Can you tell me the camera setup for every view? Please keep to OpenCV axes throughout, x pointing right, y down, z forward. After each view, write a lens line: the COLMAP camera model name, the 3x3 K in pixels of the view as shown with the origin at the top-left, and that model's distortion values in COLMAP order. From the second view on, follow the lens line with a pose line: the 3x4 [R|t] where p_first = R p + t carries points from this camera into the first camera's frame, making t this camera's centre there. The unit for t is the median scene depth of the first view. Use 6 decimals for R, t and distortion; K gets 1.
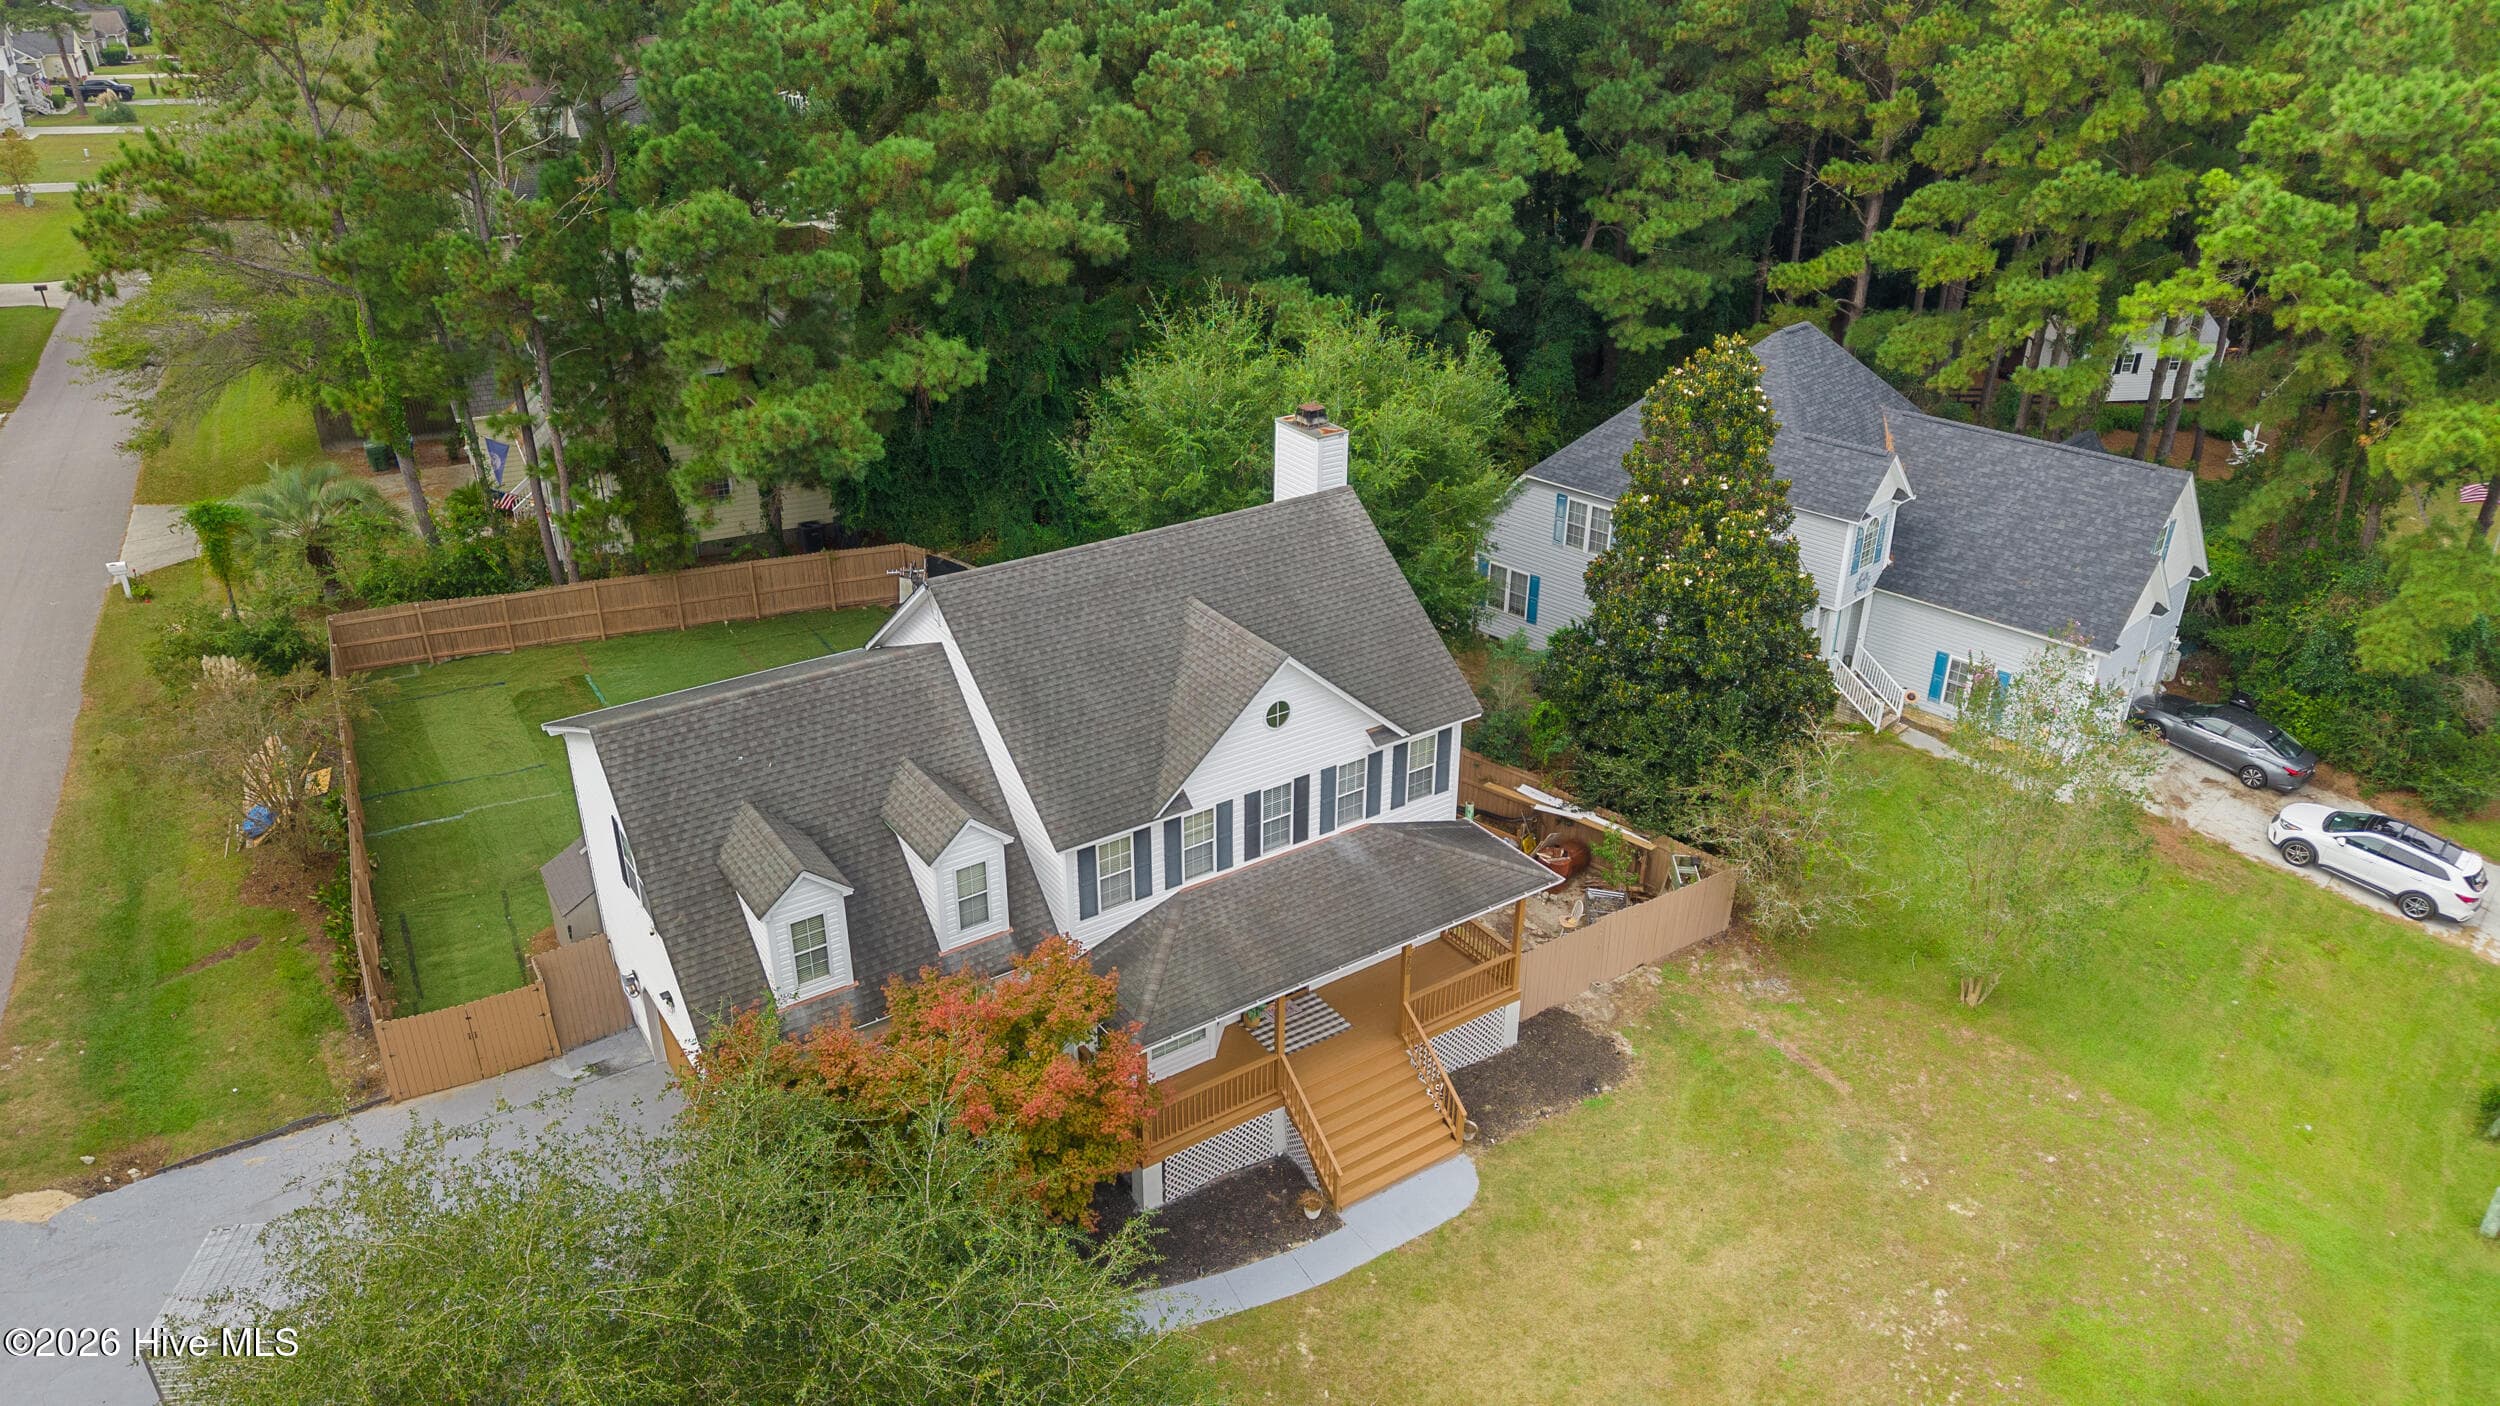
lens RADIAL K [[1617.5, 0, 1242.3], [0, 1617.5, 612.2], [0, 0, 1]] dist [0.043764, -0.000136]
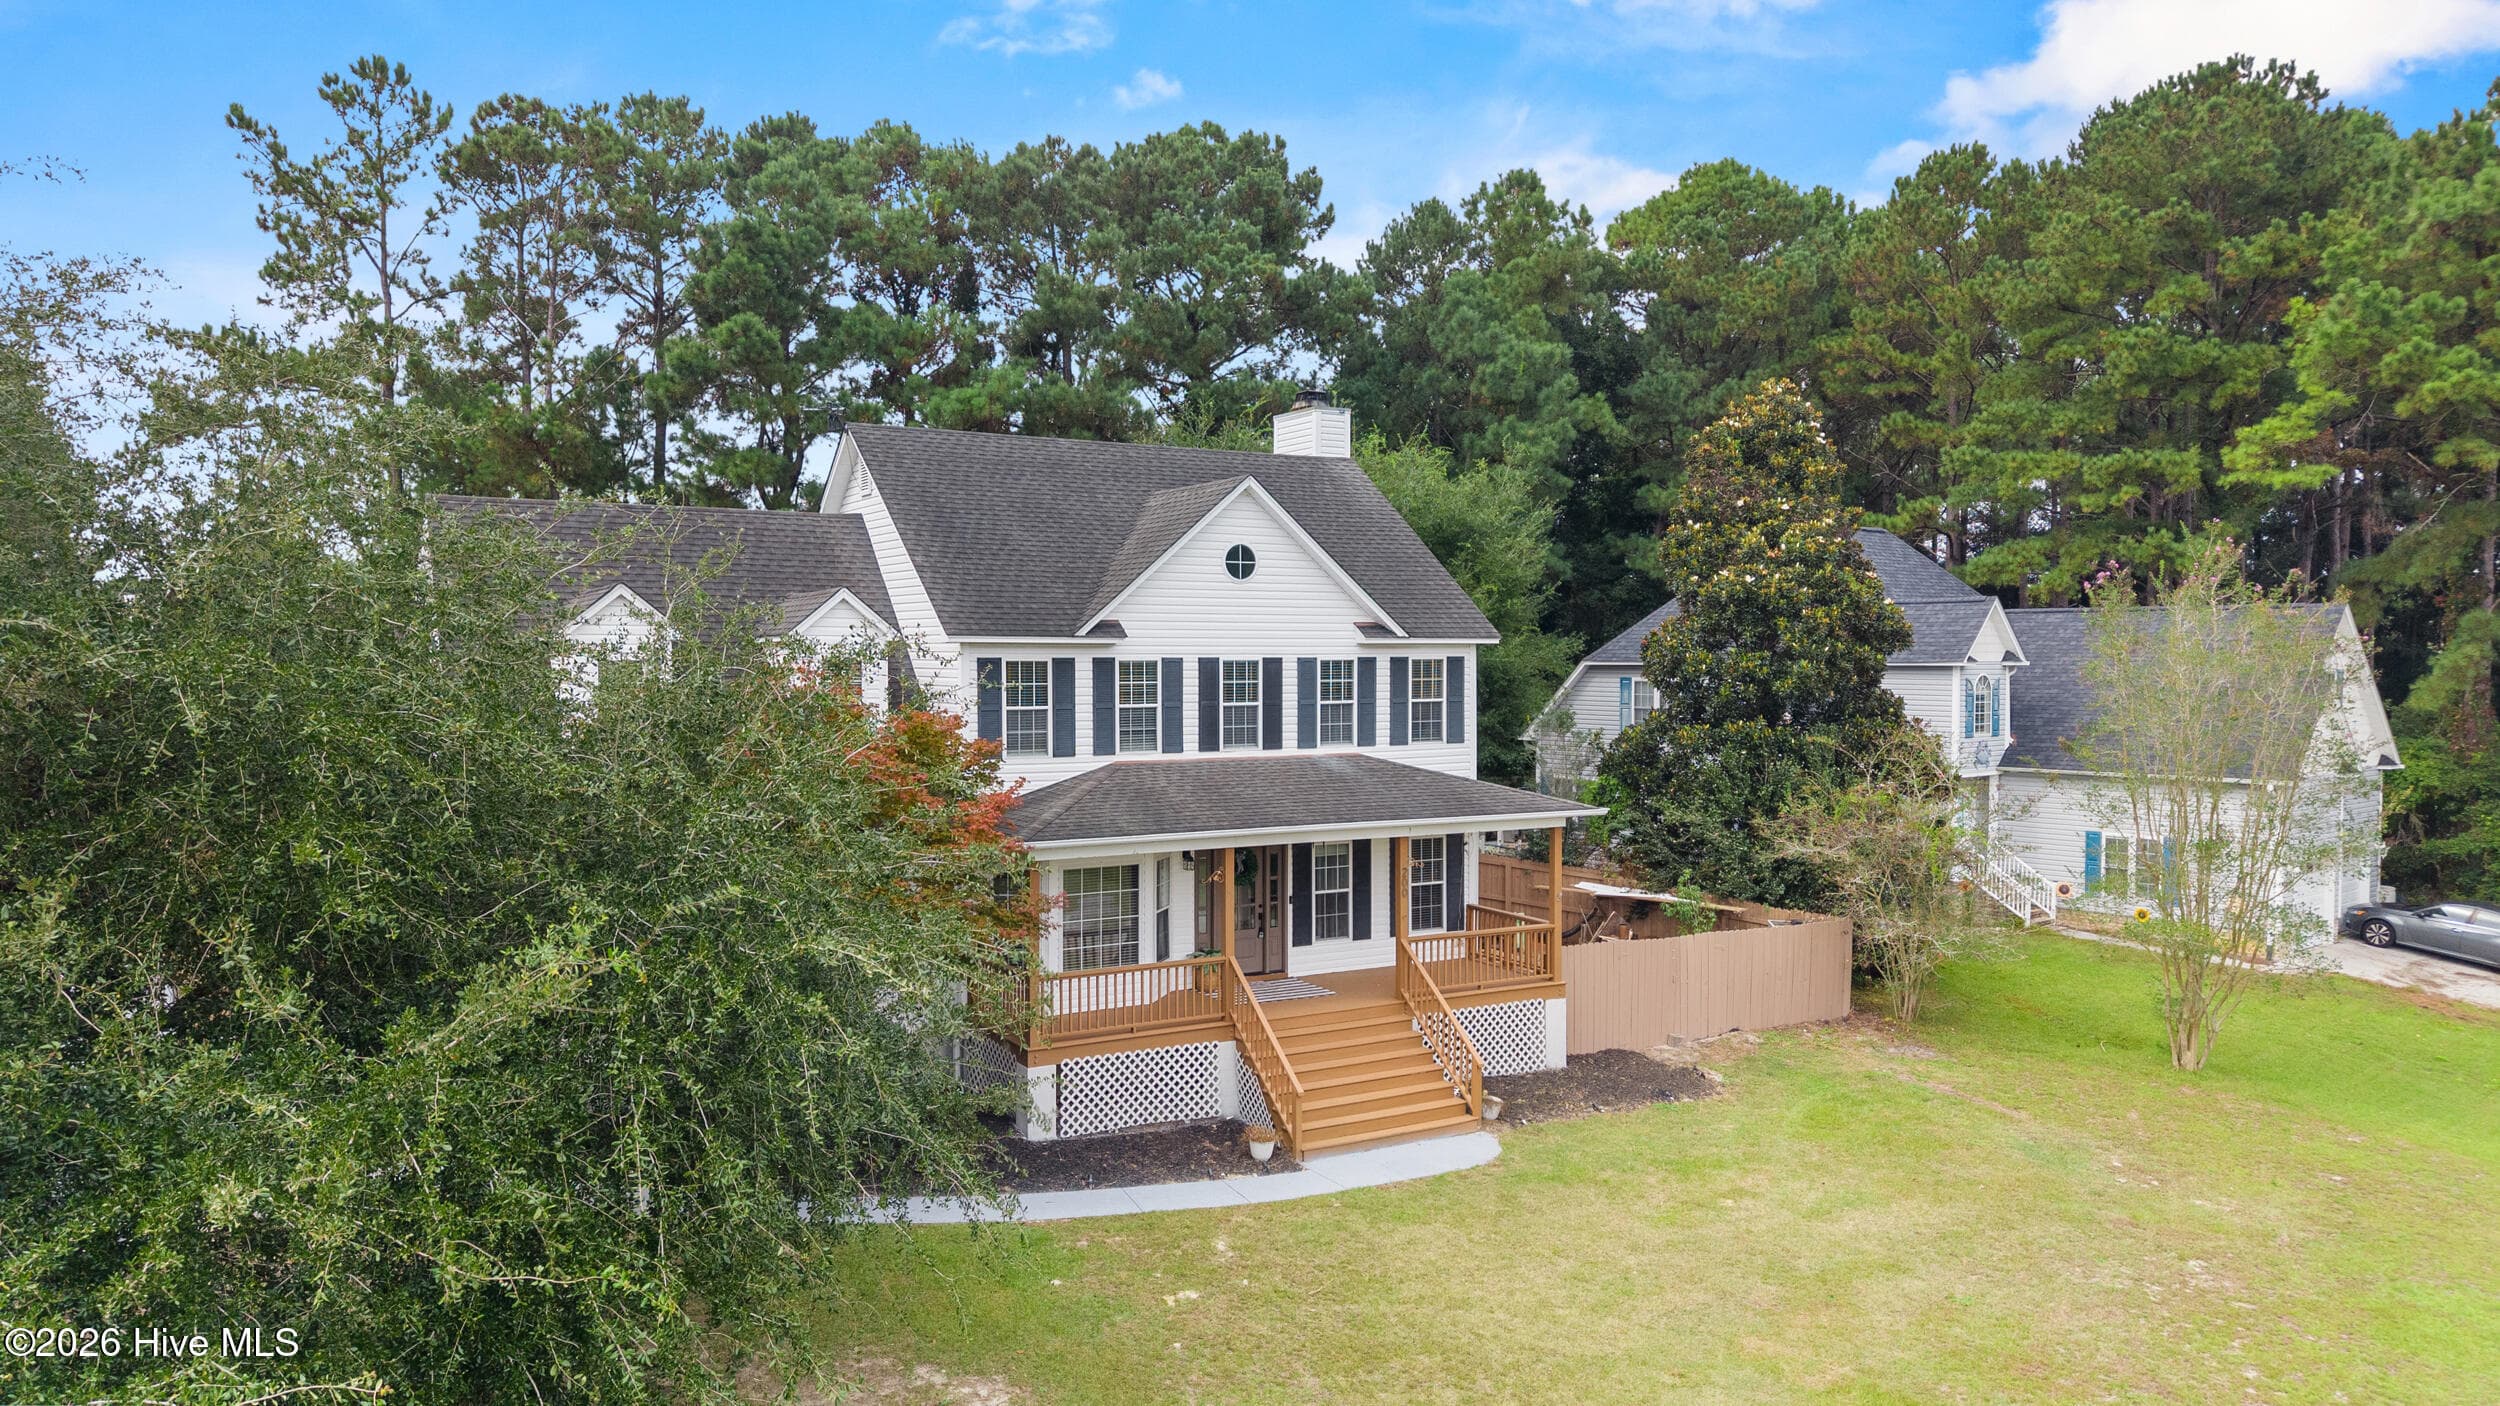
lens RADIAL K [[1606.8, 0, 1243.0], [0, 1606.8, 660.9], [0, 0, 1]] dist [0.036392, -0.000704]
pose [[0.997162, -0.000054, -0.075288, 0.082289], [-0.029529, 0.919596, -0.391753, 0.417613], [0.069256, 0.392865, 0.916985, 0.247982]]
